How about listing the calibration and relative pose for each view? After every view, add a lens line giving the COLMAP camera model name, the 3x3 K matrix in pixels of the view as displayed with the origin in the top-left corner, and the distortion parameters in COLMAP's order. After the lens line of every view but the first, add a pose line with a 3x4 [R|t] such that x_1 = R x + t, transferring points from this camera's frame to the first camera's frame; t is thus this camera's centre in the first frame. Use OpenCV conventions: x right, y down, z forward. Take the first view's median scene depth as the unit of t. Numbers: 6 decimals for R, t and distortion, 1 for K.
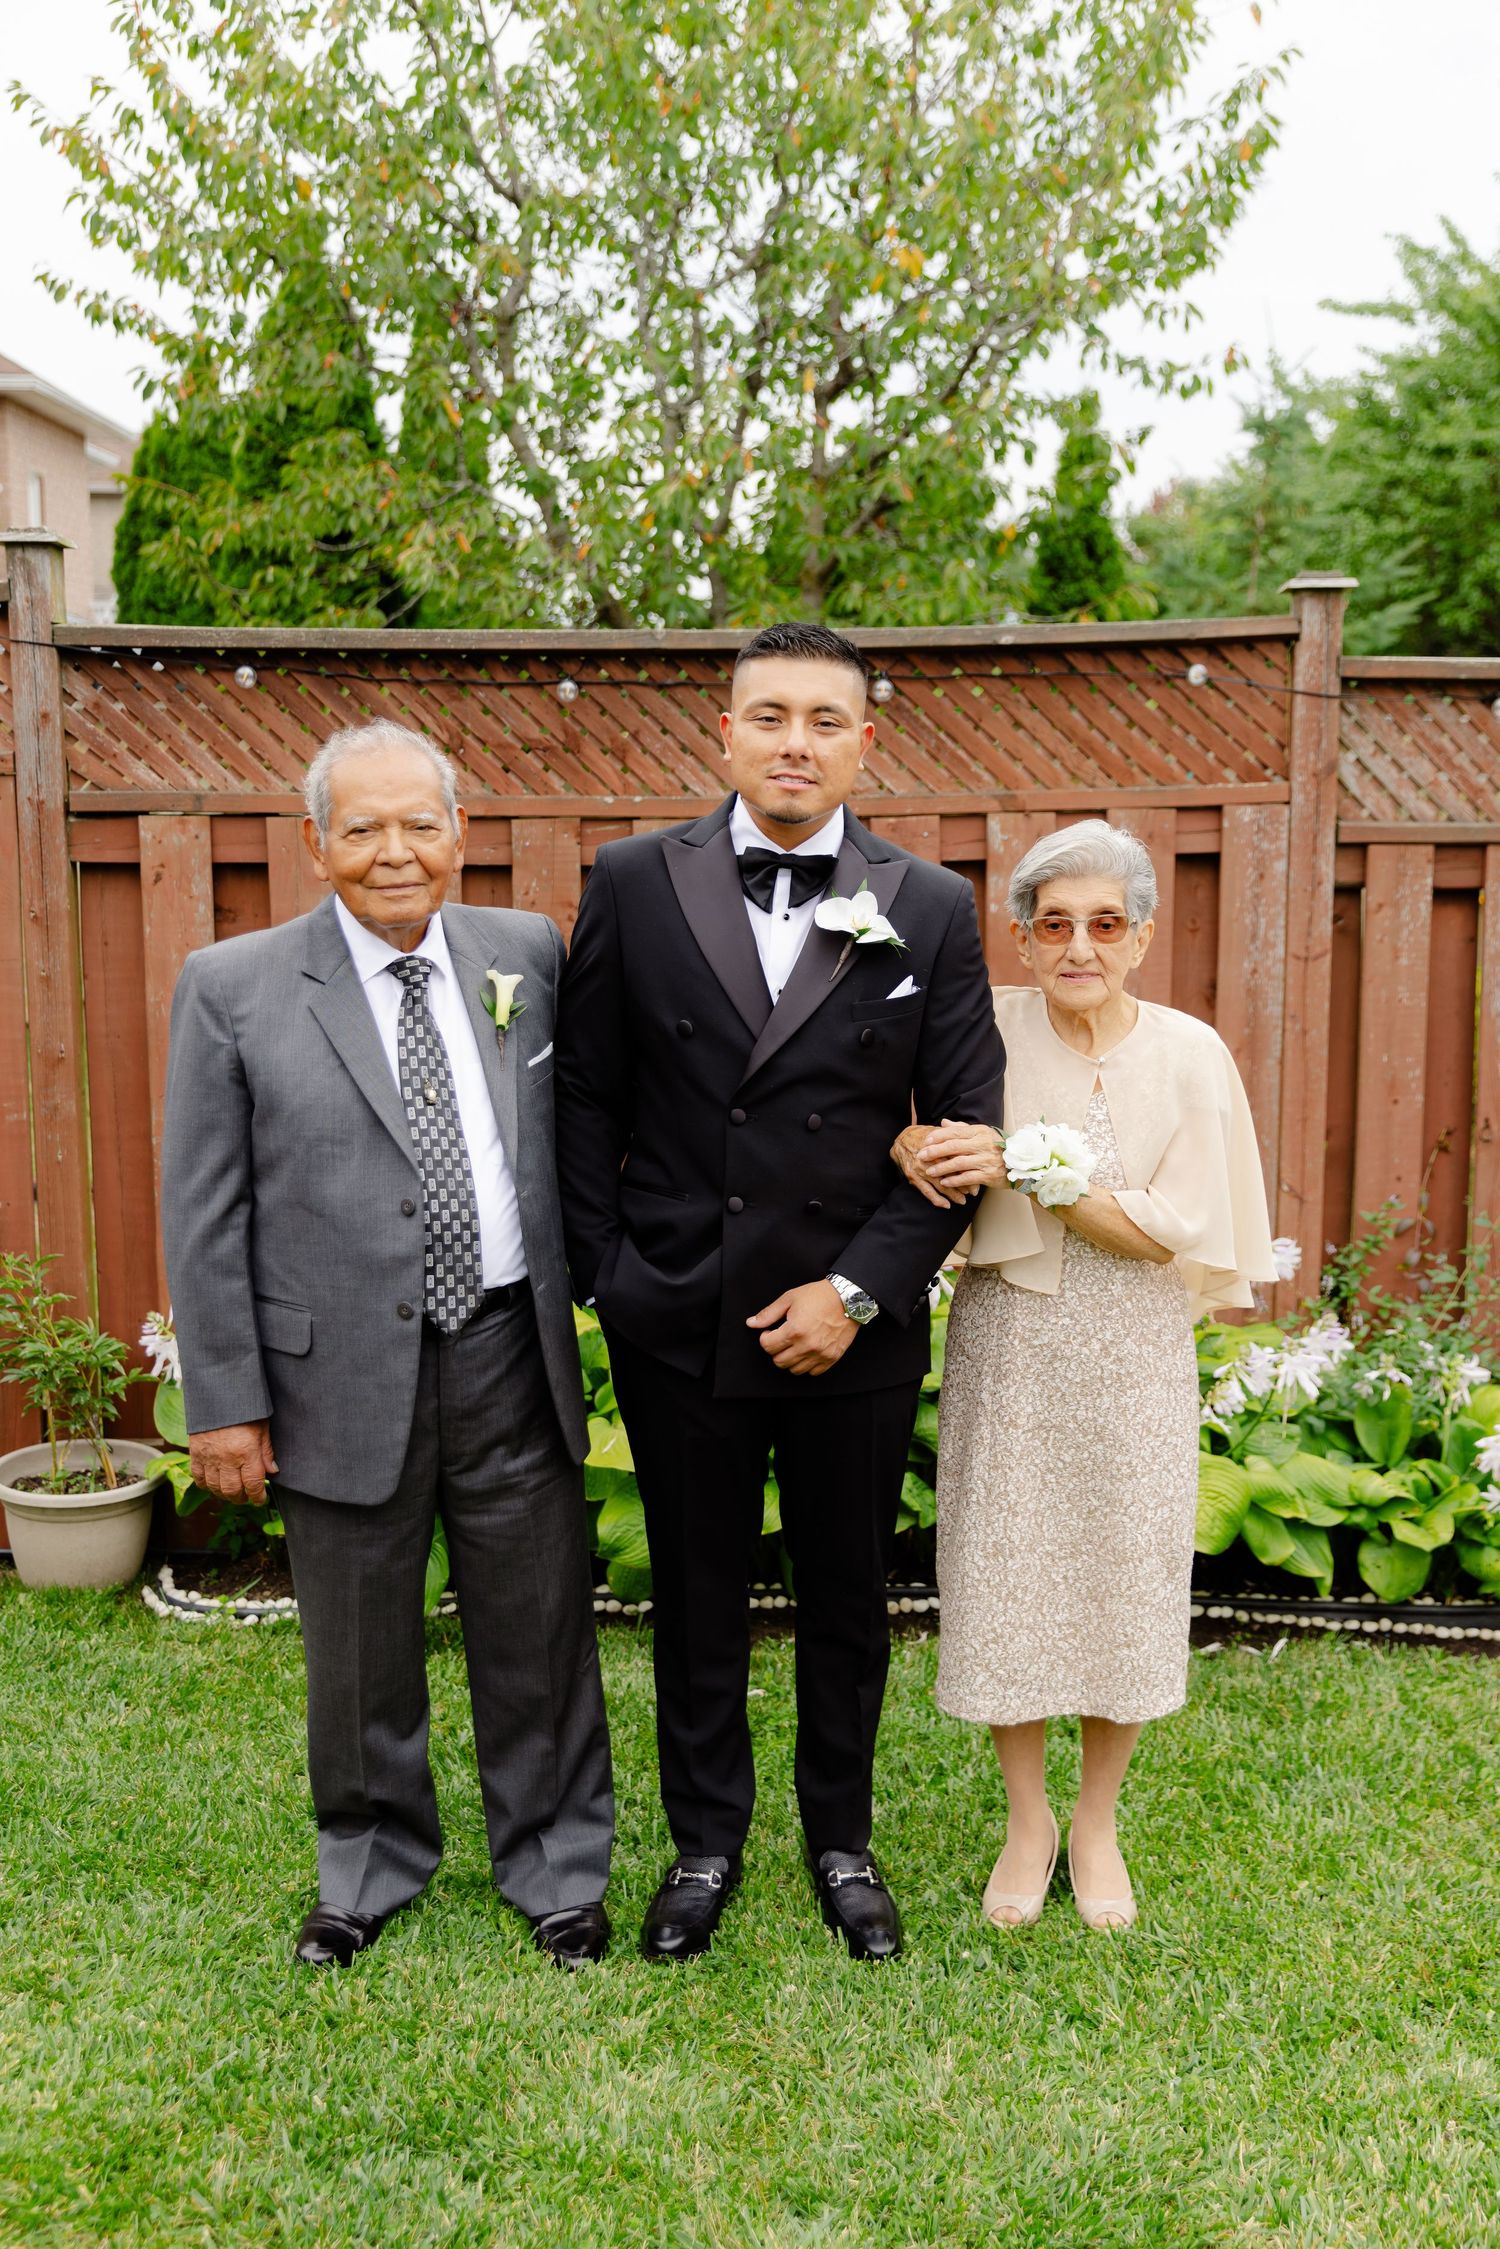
lens RADIAL K [[2391.5, 0, 719.8], [0, 2391.5, 1130.1], [0, 0, 1]] dist [0.018016, -0.005251]
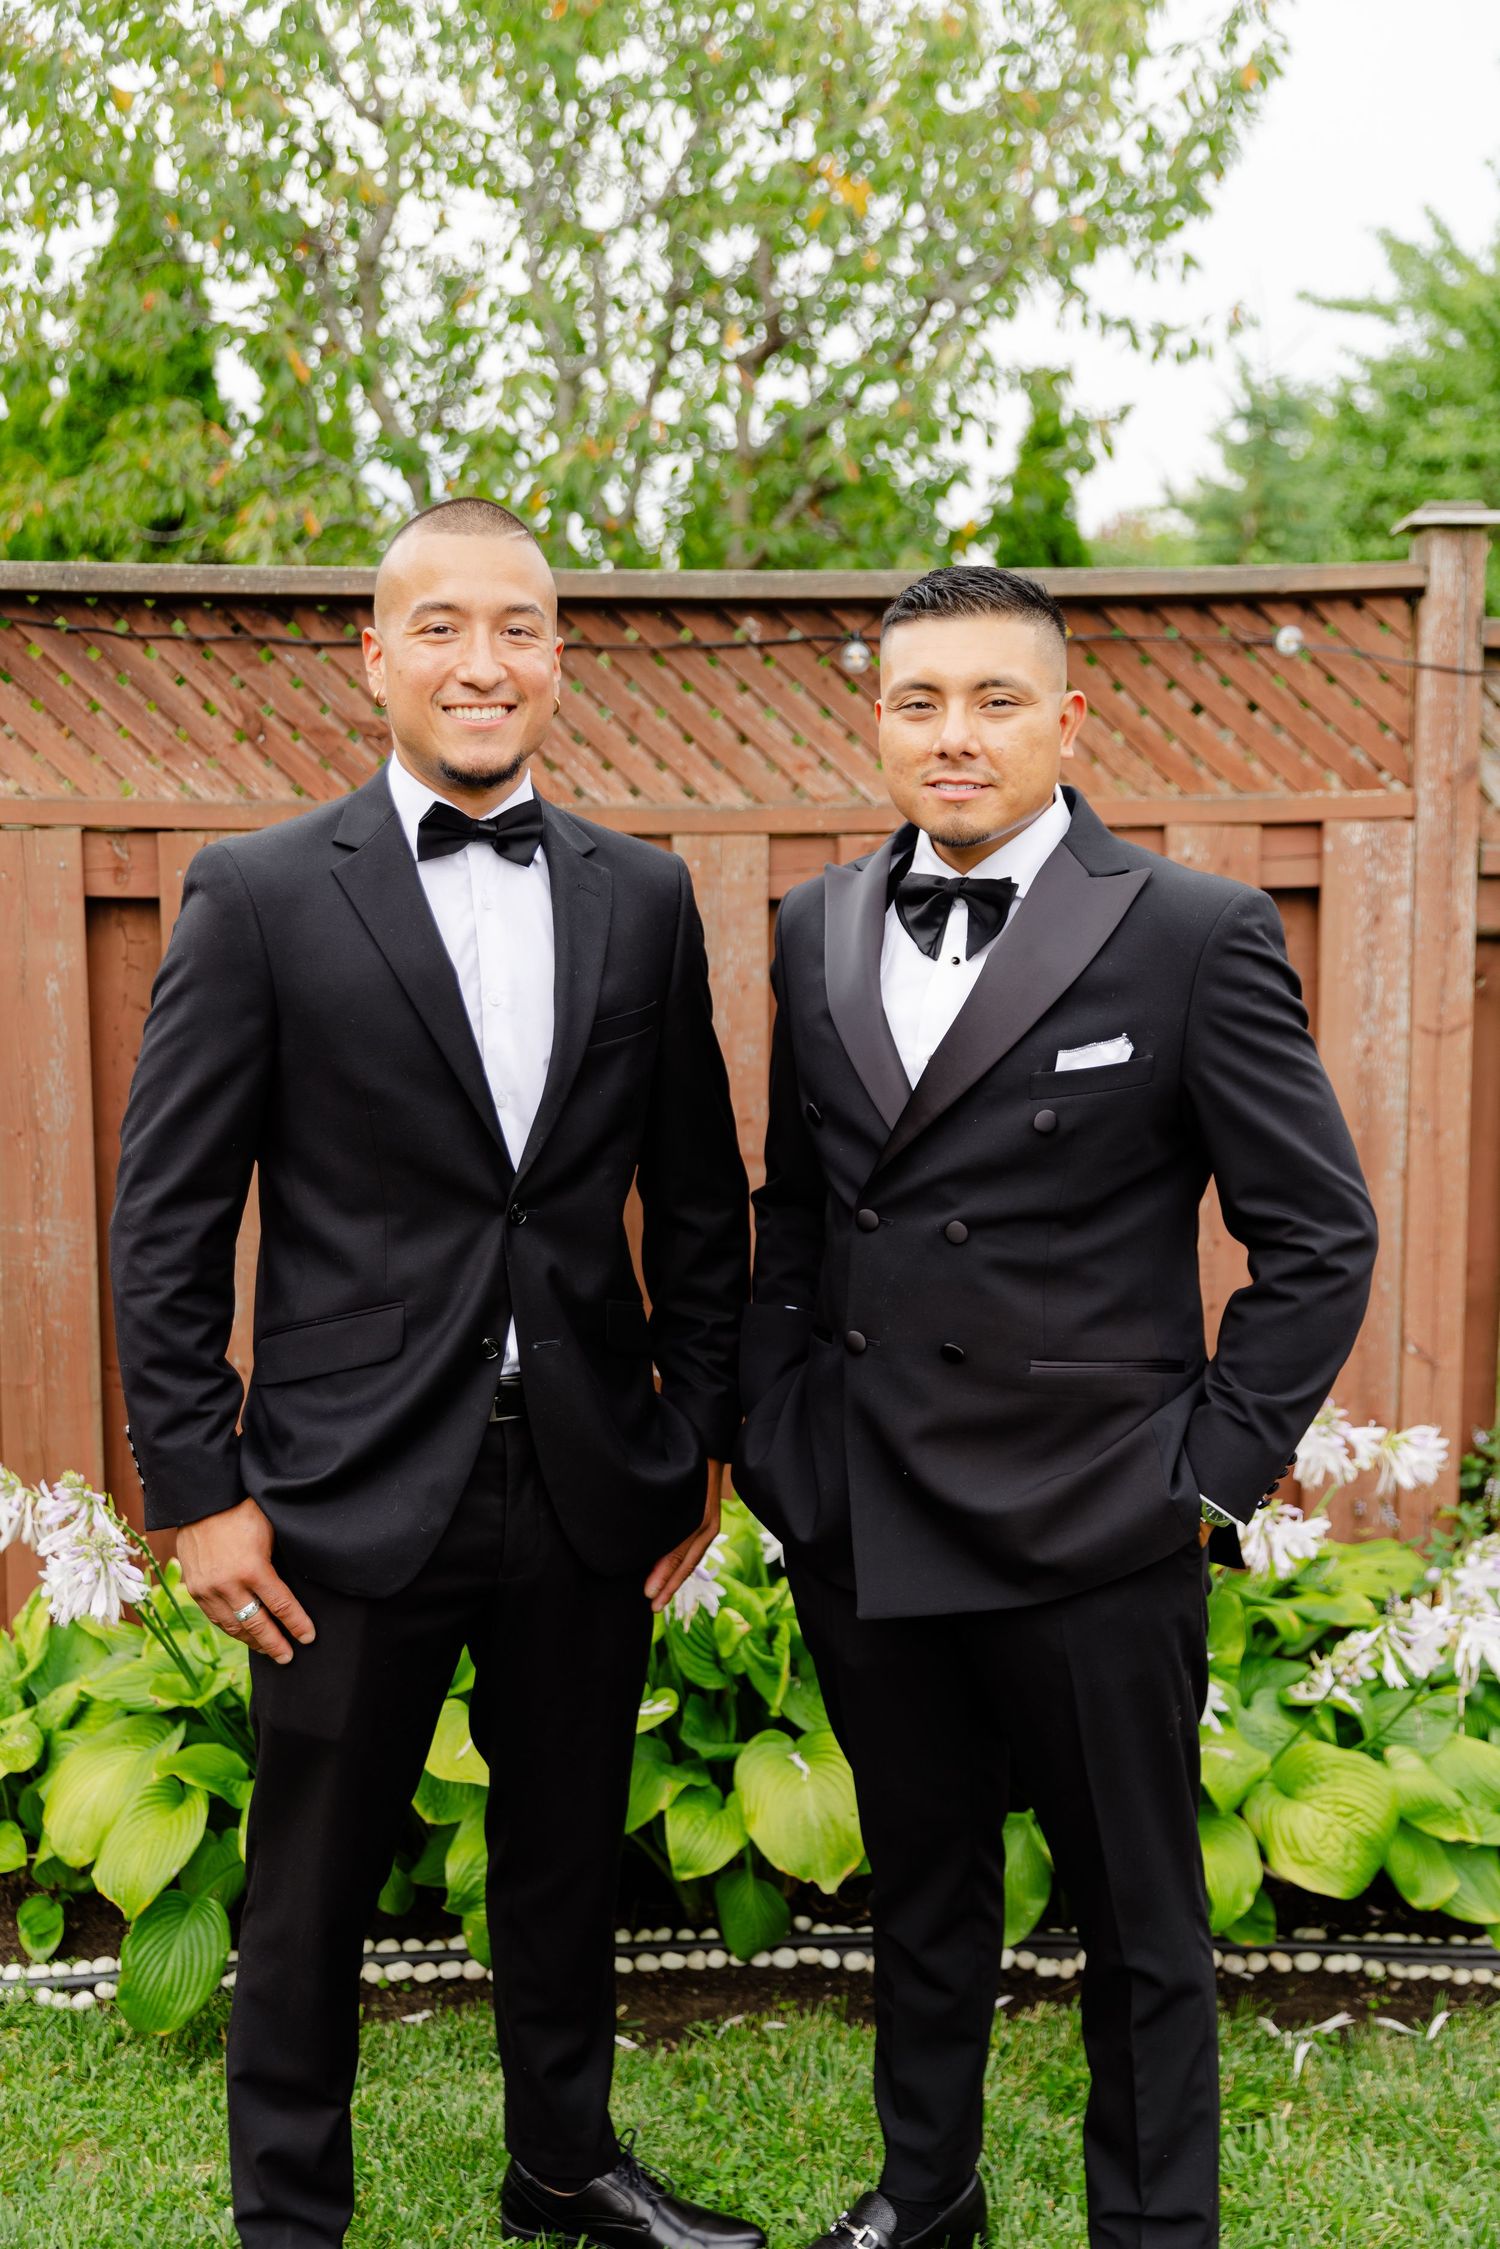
lens RADIAL K [[2693.4, 0, 759.9], [0, 2693.4, 1131.0], [0, 0, 1]] dist [-0.012816, 0.036435]
pose [[0.998755, -0.000927, 0.049875, -0.000649], [0.002595, 0.999439, -0.033382, -0.015253], [-0.049816, 0.033470, 0.998197, 0.197751]]
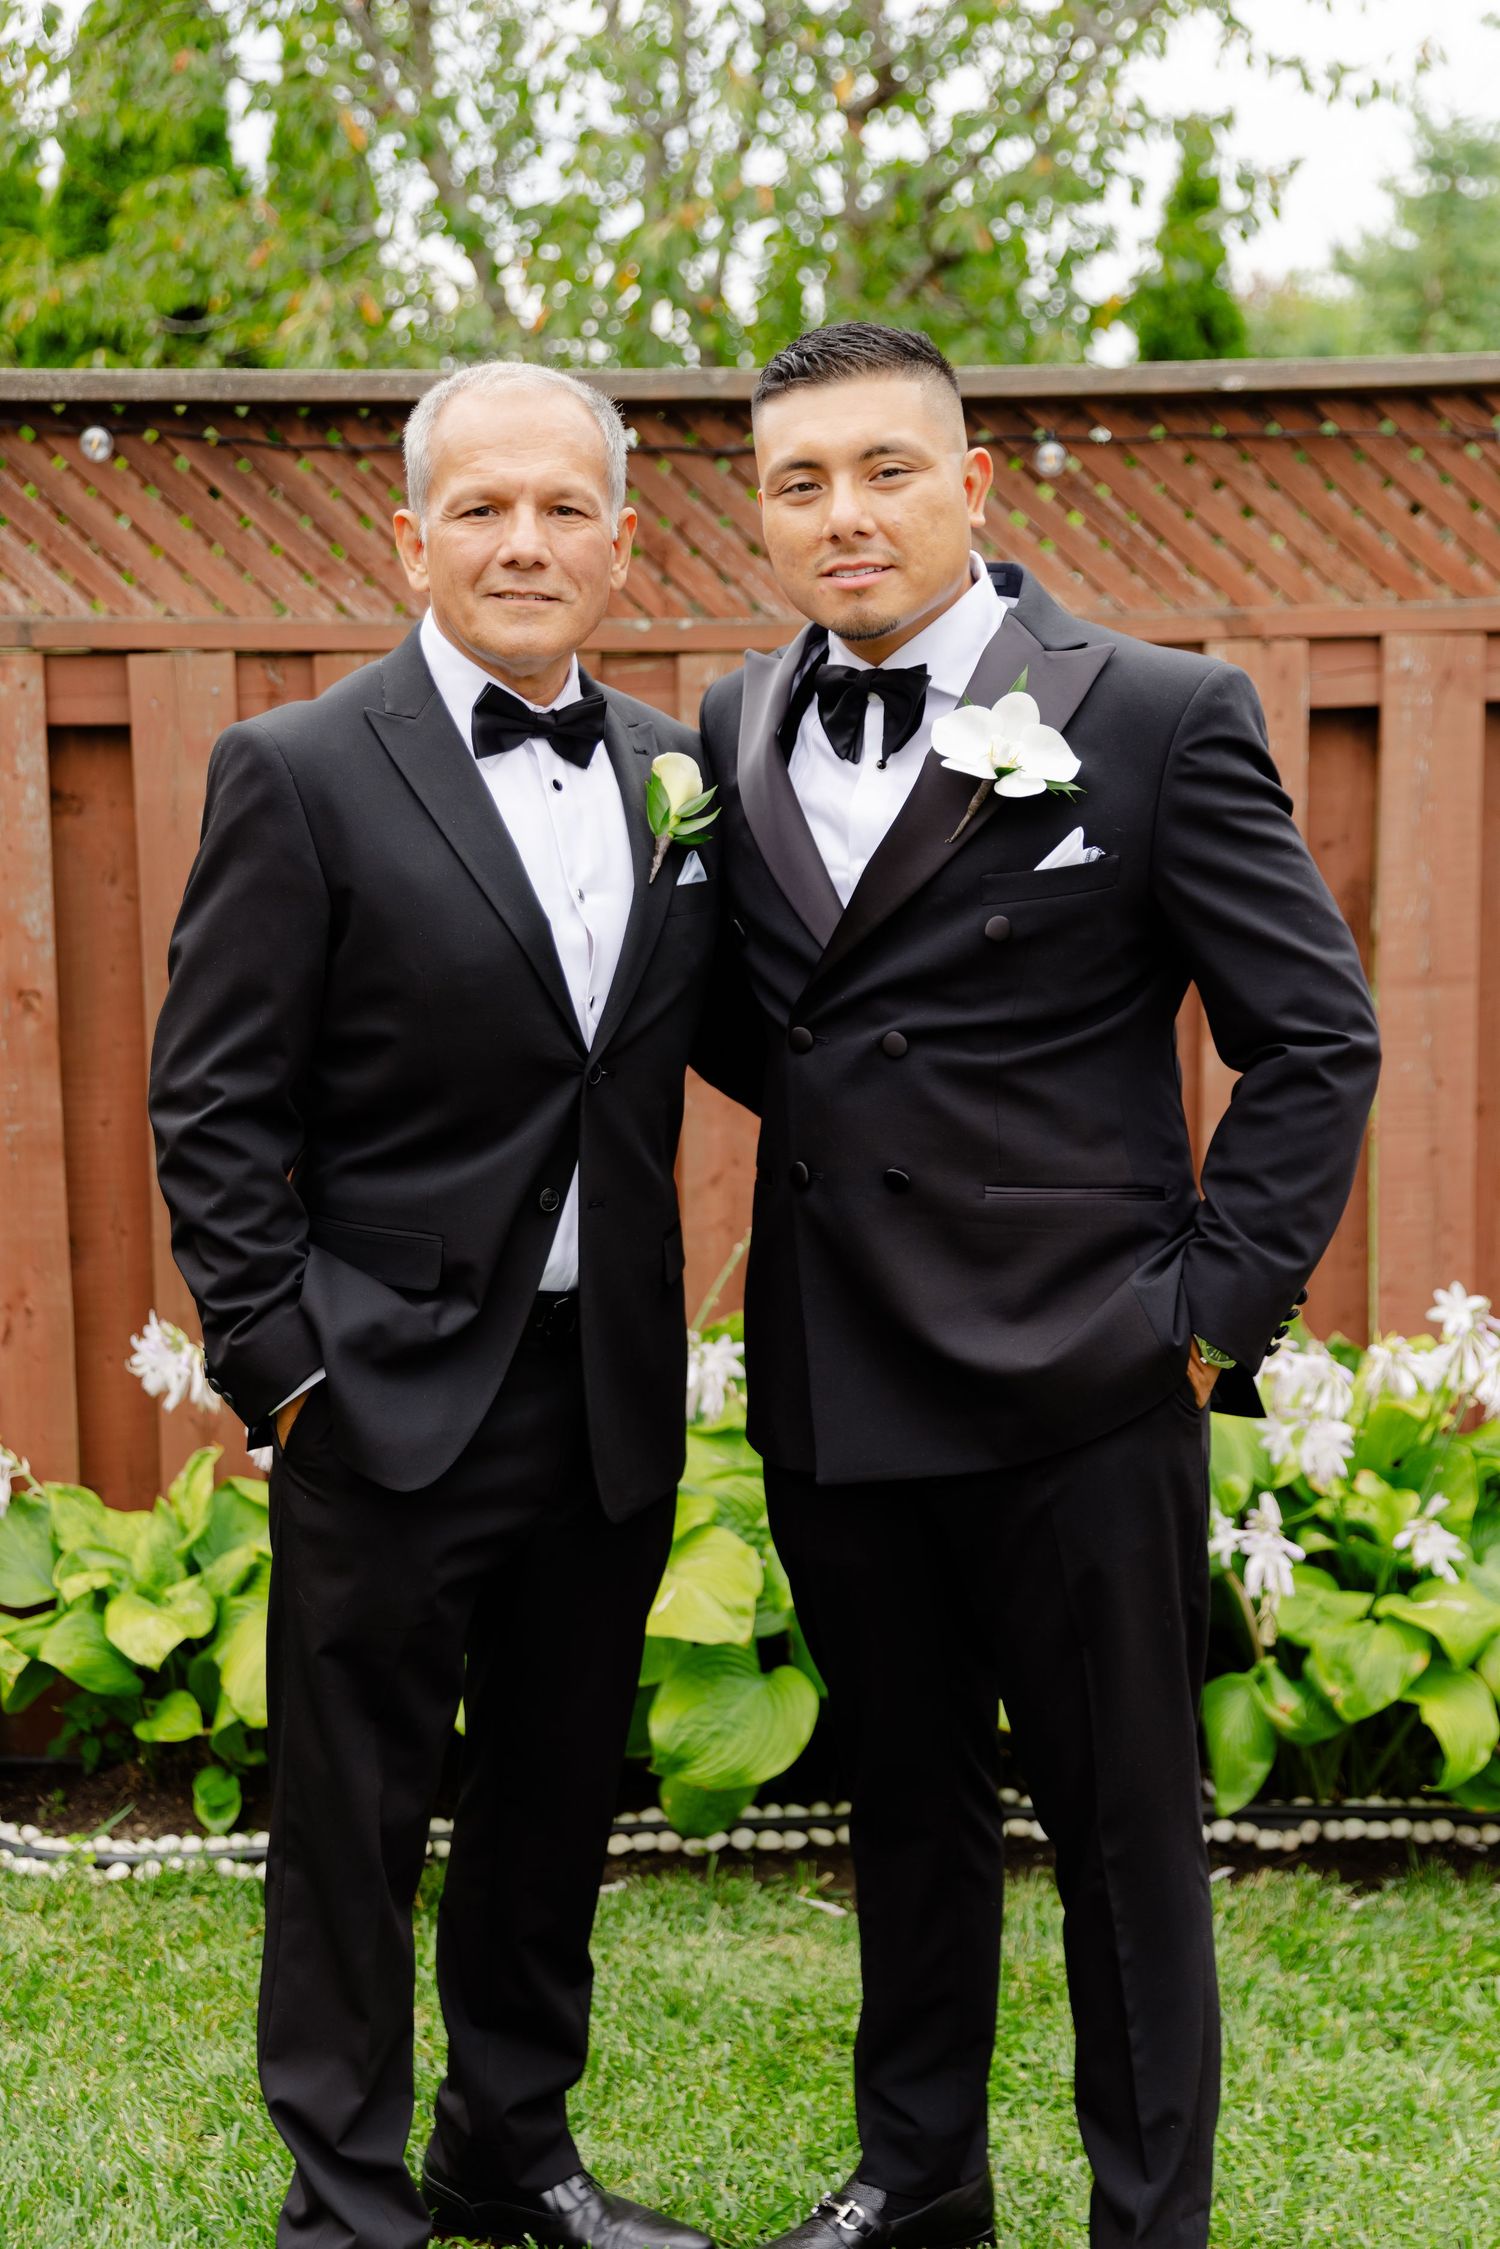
lens RADIAL K [[3176.4, 0, 759.4], [0, 3176.4, 1087.2], [0, 0, 1]] dist [-0.018214, 0.048036]
pose [[0.999700, -0.010981, 0.021911, -0.033624], [0.011217, 0.999880, -0.010685, 0.000454], [-0.021791, 0.010927, 0.999703, 0.112899]]
